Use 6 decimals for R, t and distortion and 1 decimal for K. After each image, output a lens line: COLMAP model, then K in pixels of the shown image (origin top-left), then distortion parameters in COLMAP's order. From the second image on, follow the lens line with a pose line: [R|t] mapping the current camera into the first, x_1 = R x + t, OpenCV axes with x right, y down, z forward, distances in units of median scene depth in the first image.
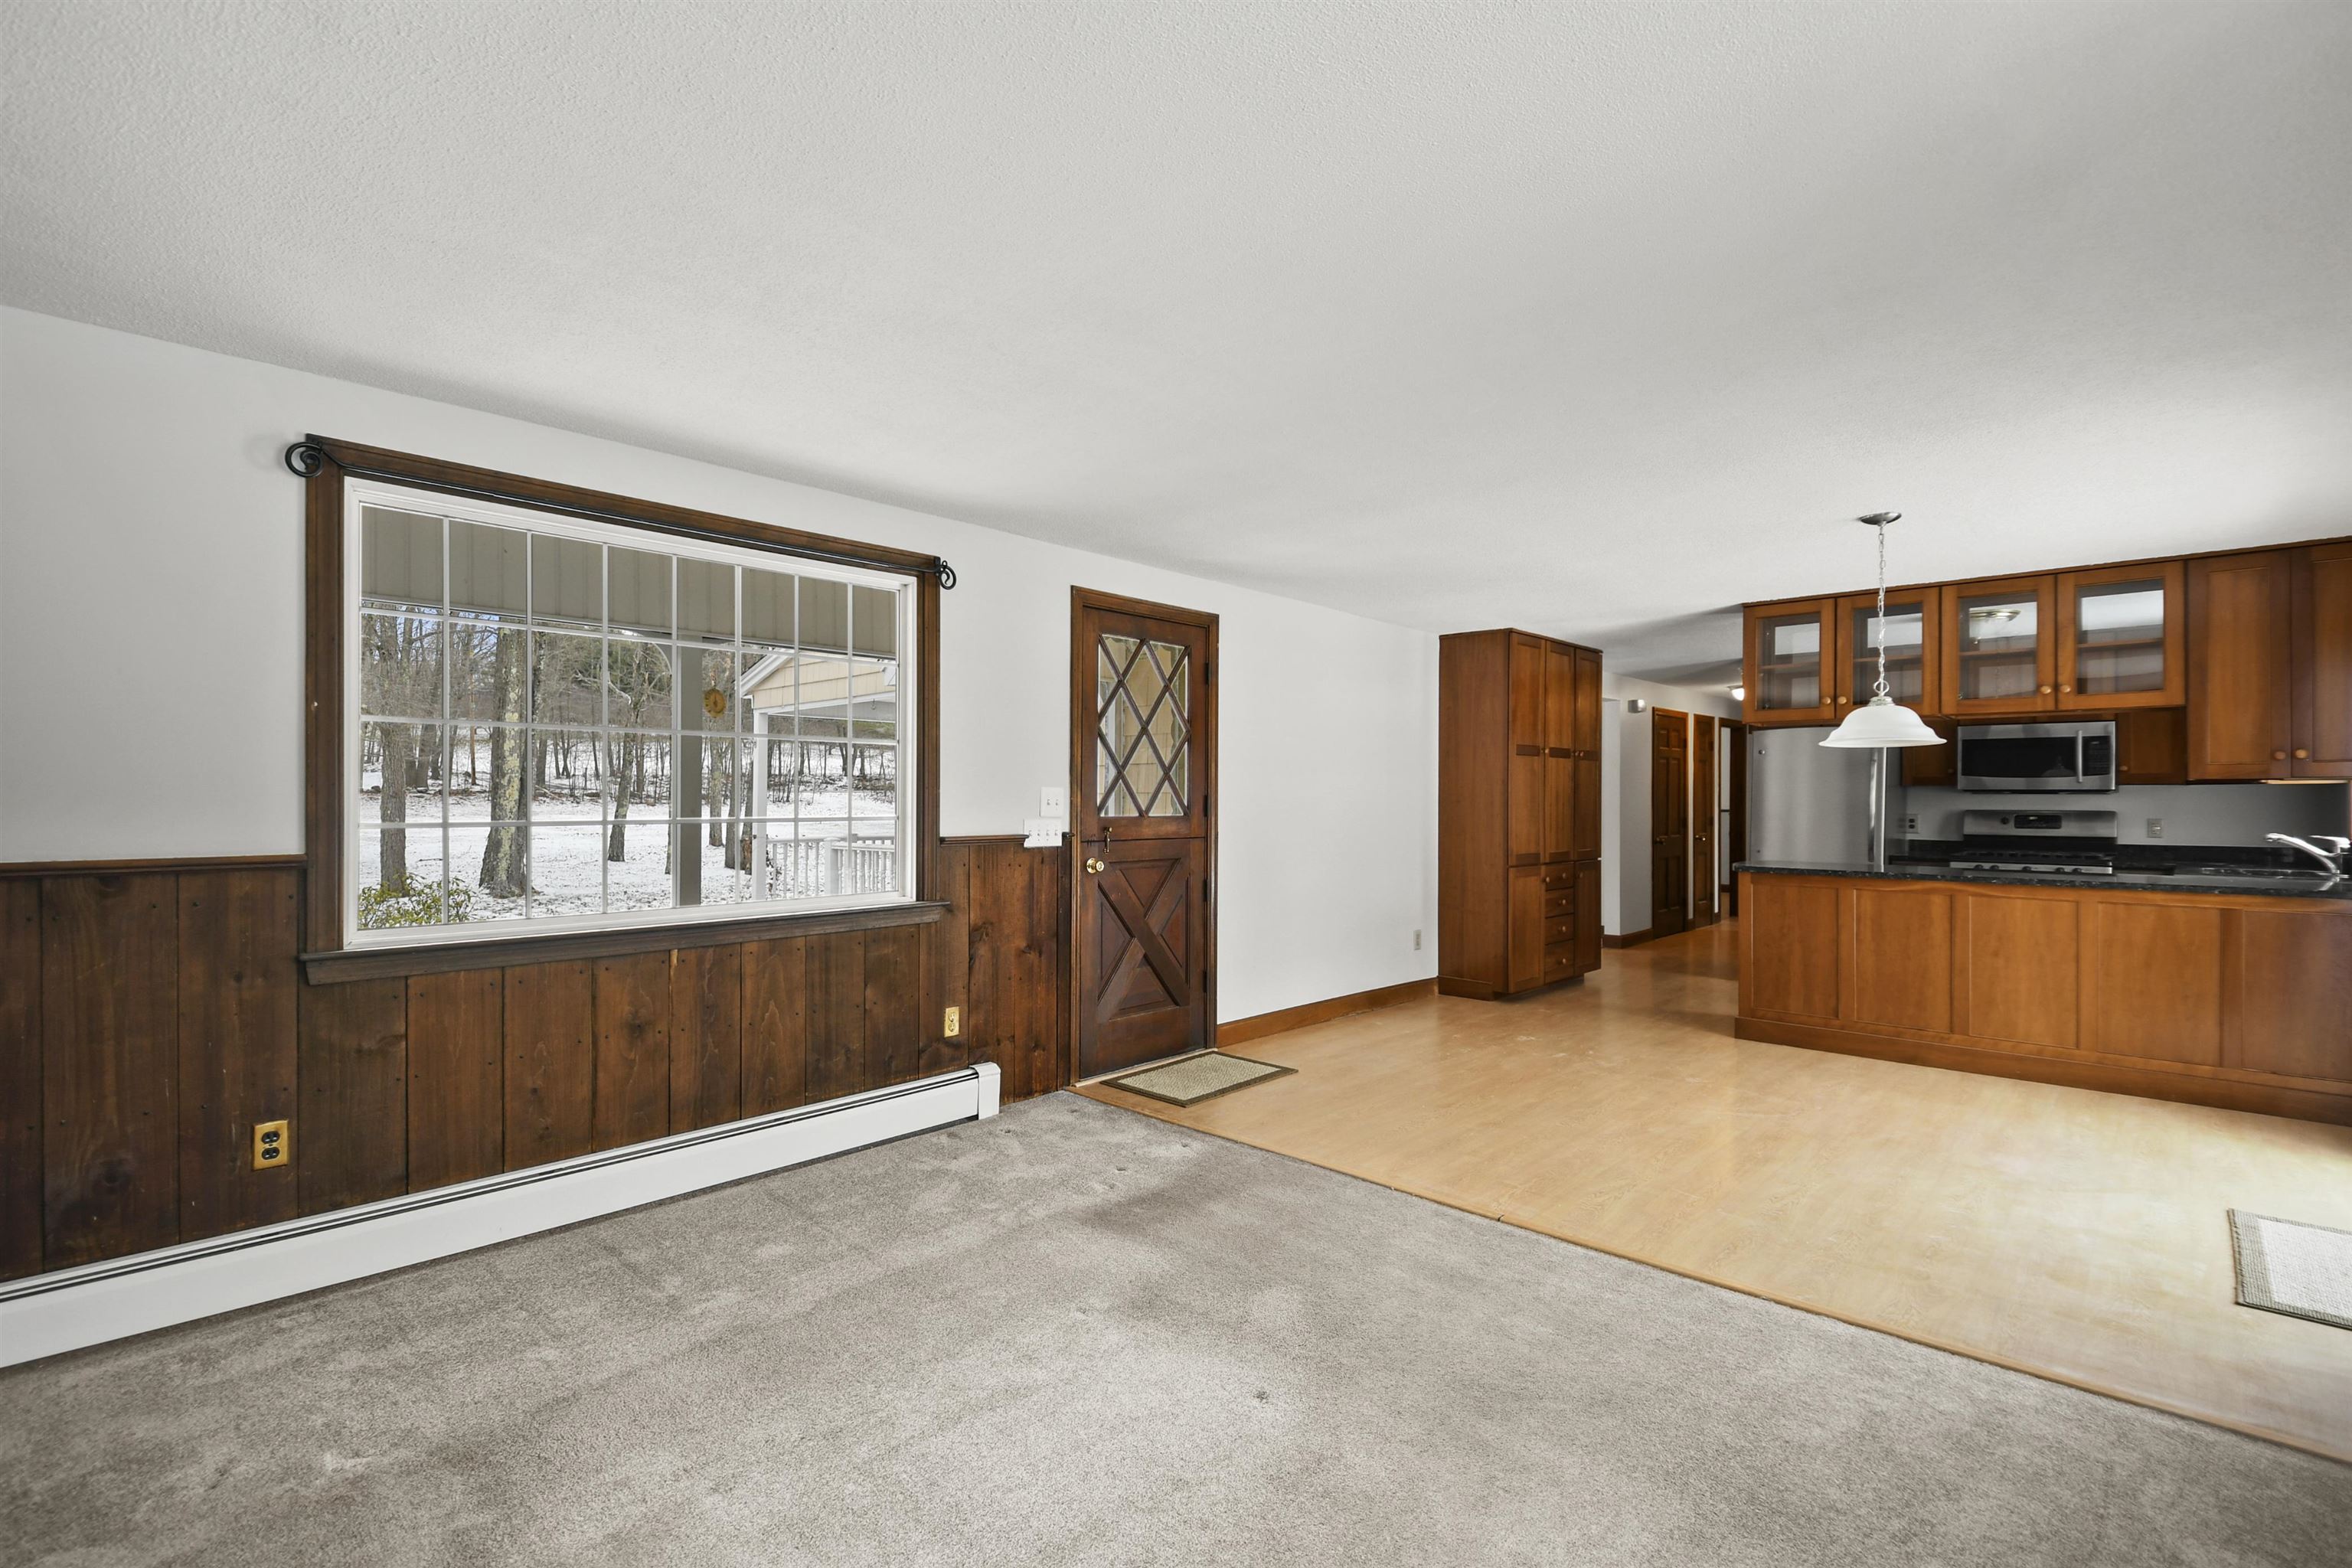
lens RADIAL K [[1025.6, 0, 1159.2], [0, 1025.6, 791.9], [0, 0, 1]] dist [0.002304, -0.002431]
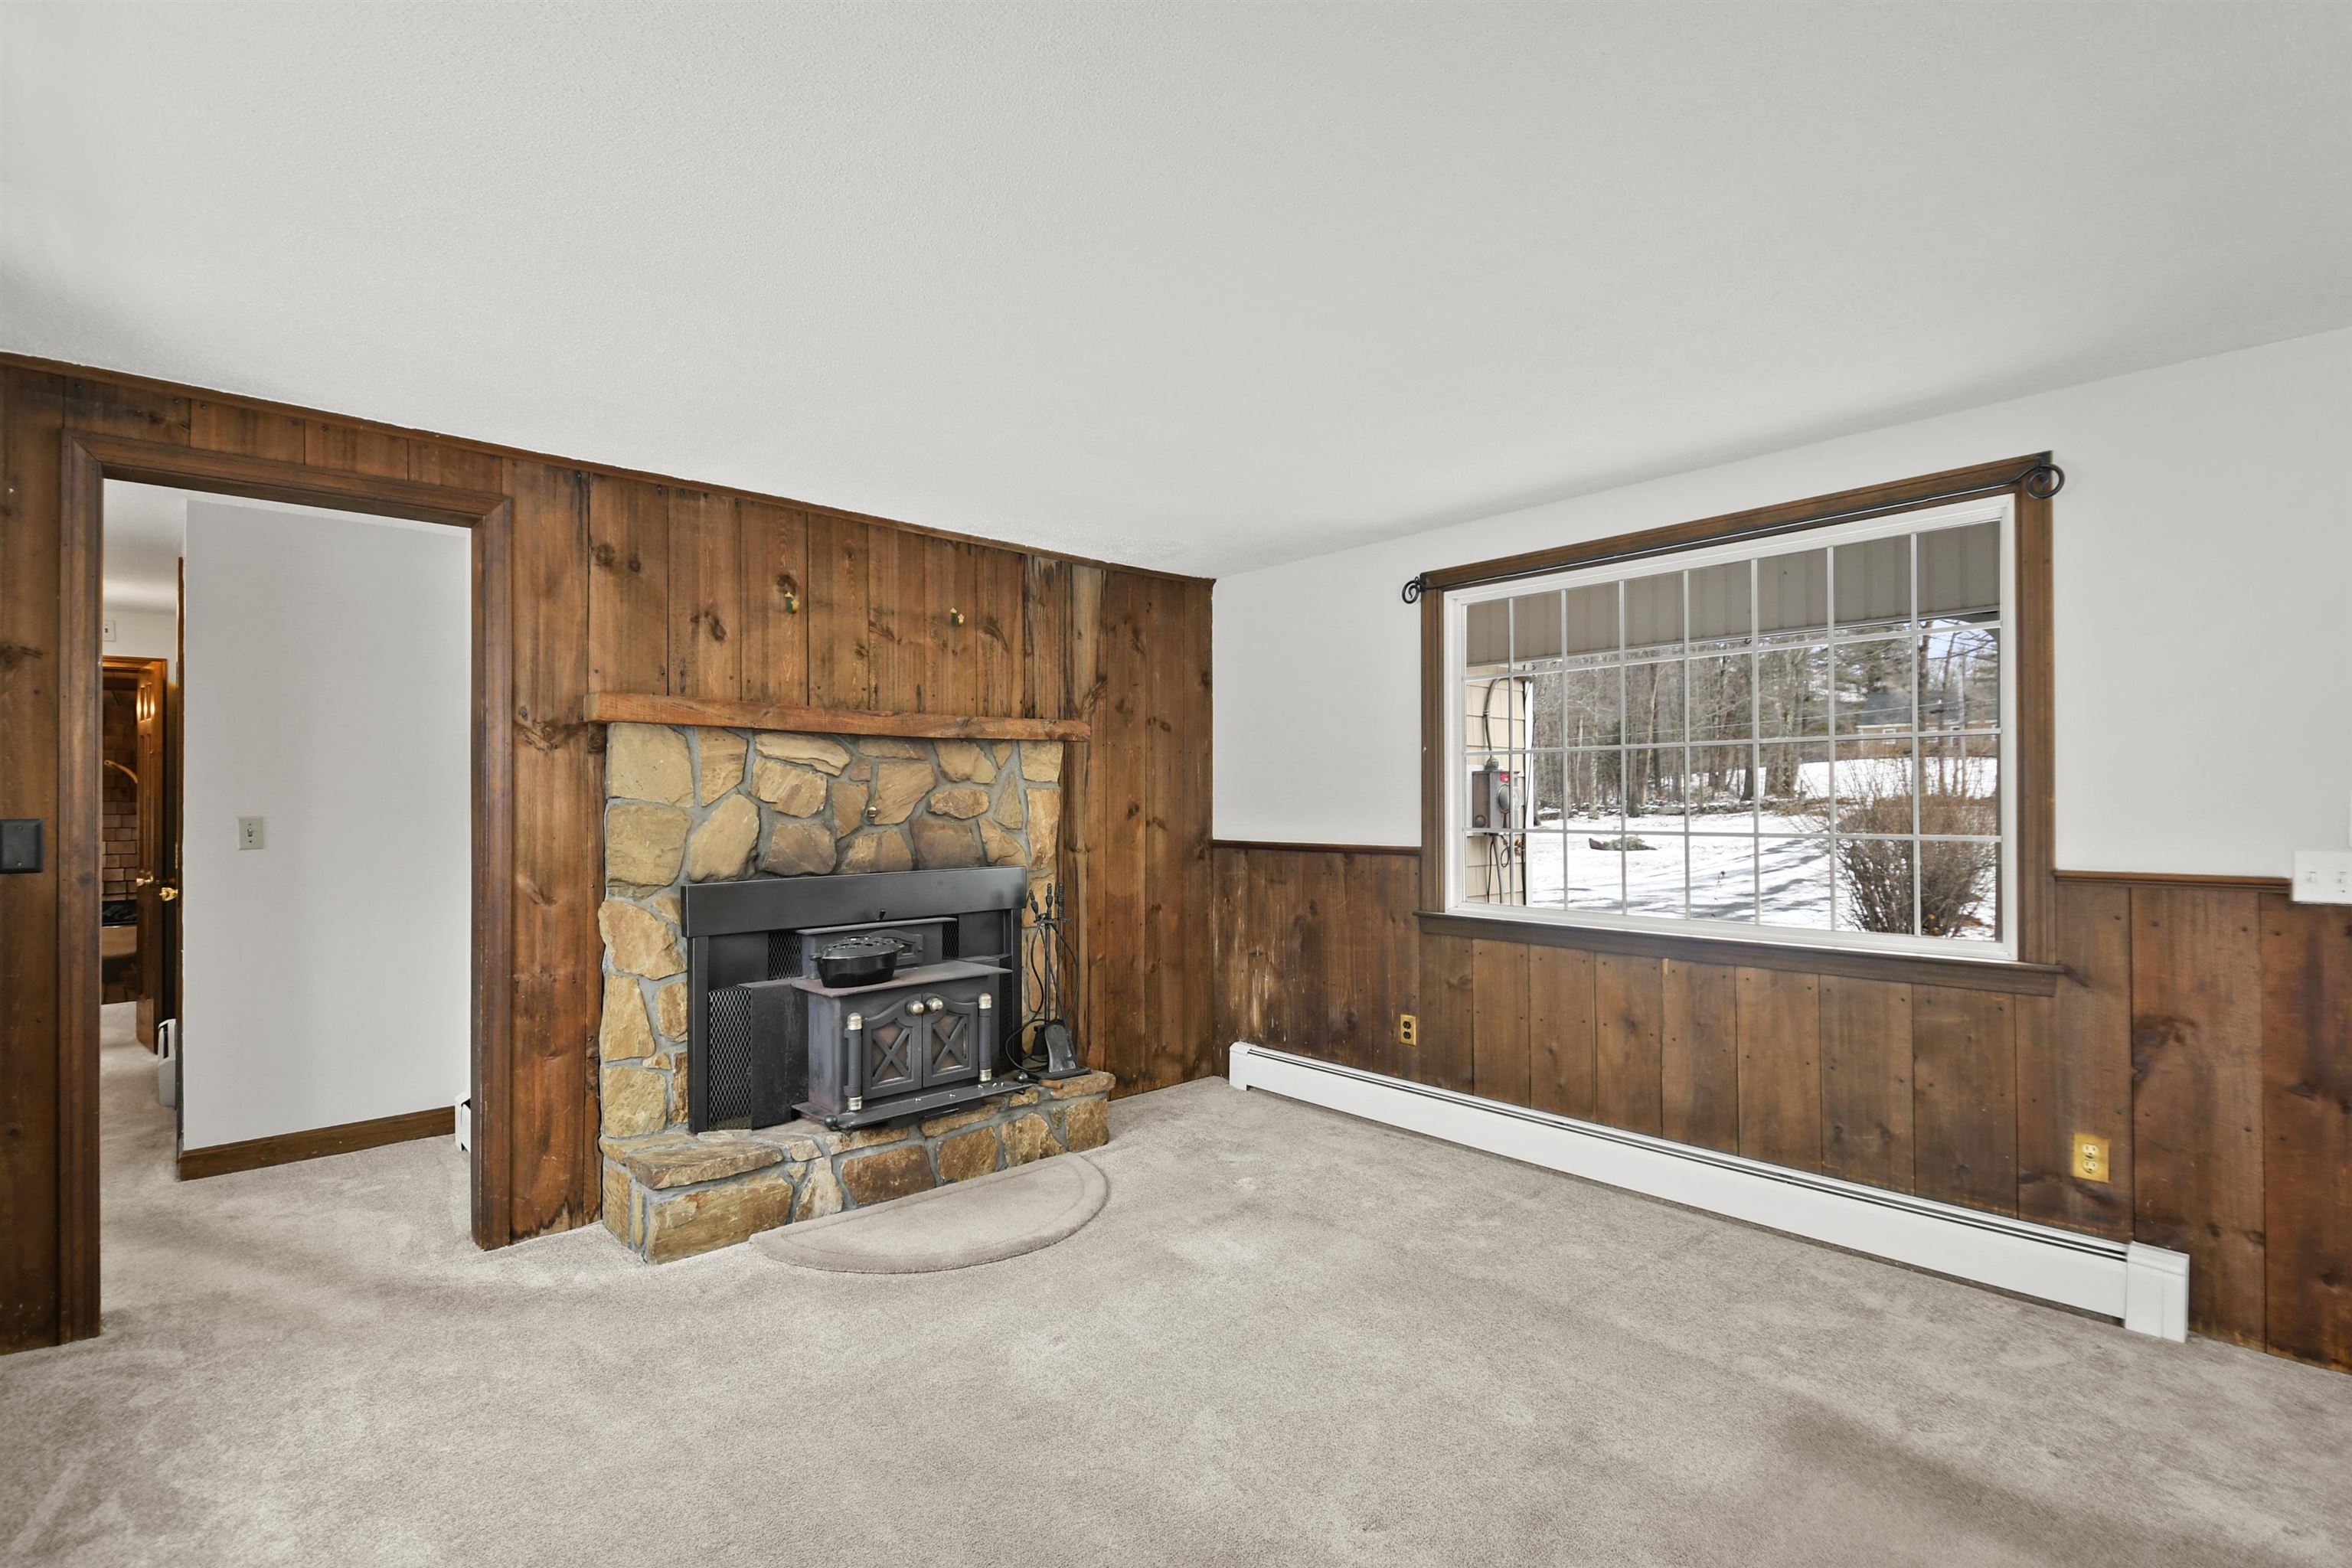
lens RADIAL K [[1095.9, 0, 1165.1], [0, 1095.9, 793.6], [0, 0, 1]] dist [-0.003421, -0.003659]
pose [[-0.065524, -0.013445, -0.997760, 0.621671], [0.002498, 0.999904, -0.013638, 0.002897], [0.997848, -0.003387, -0.065484, 0.548278]]
